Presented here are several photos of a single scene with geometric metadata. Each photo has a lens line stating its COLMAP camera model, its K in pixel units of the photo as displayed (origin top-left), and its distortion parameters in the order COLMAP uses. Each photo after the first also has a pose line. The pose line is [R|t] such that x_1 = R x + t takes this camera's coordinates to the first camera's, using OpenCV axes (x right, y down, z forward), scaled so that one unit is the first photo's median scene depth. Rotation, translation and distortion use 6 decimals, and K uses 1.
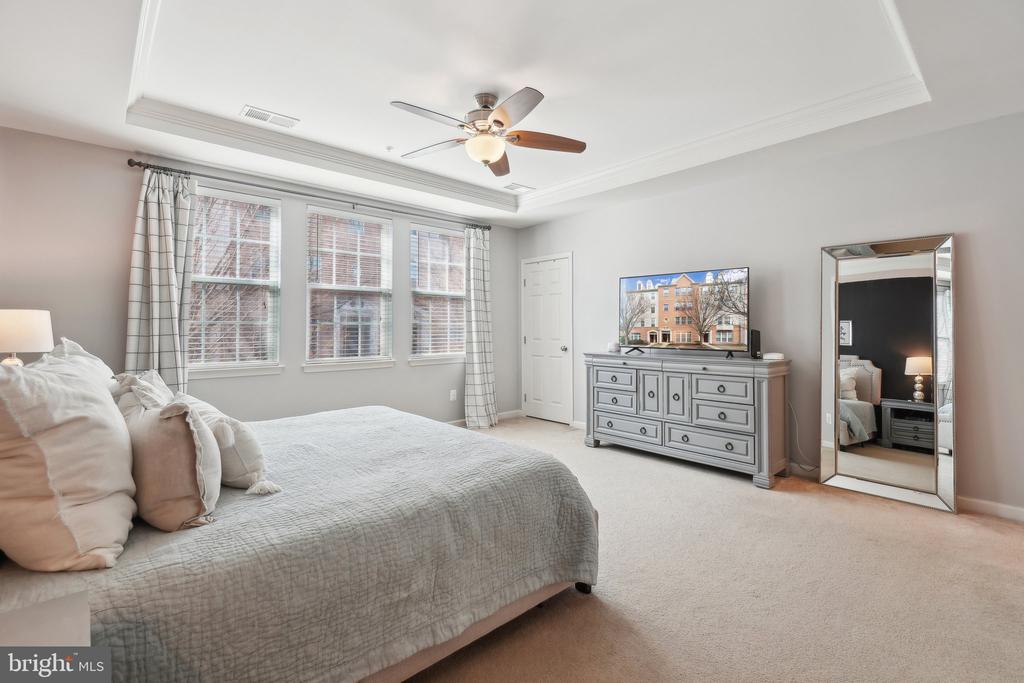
lens RADIAL K [[463.2, 0, 511.2], [0, 463.2, 328.7], [0, 0, 1]] dist [-0.001465, -0.000049]
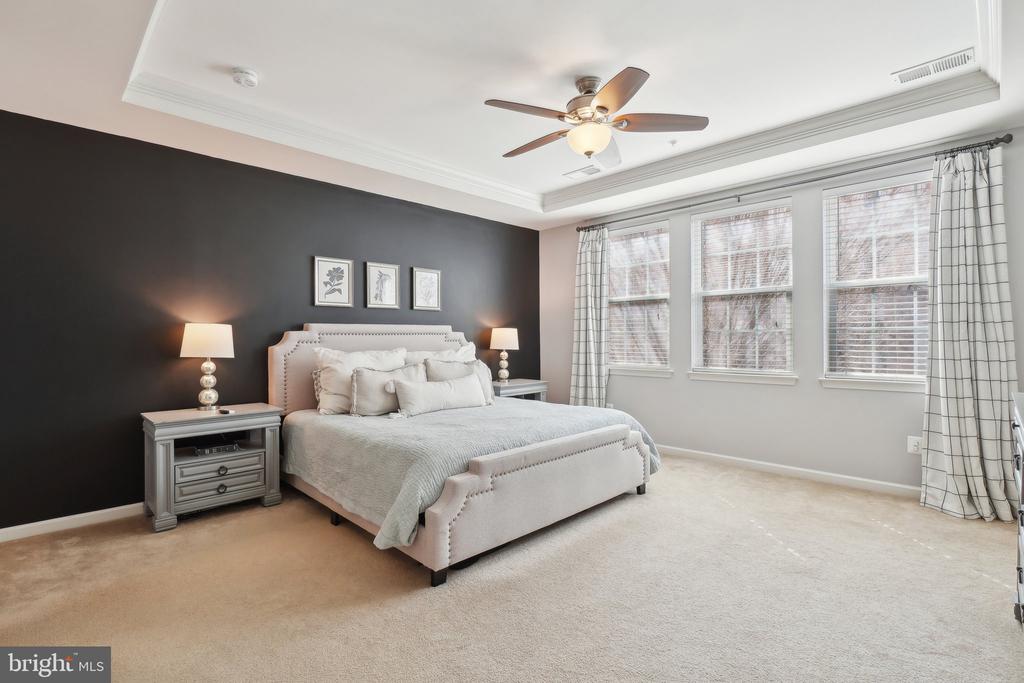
lens RADIAL K [[480.6, 0, 512.0], [0, 480.6, 341.5], [0, 0, 1]] dist [-0.000494, -0.000273]
pose [[0.042348, 0.010303, -0.999050, 0.537456], [0.006791, 0.999921, 0.010600, -0.003346], [0.999080, -0.007233, 0.042274, 0.496968]]
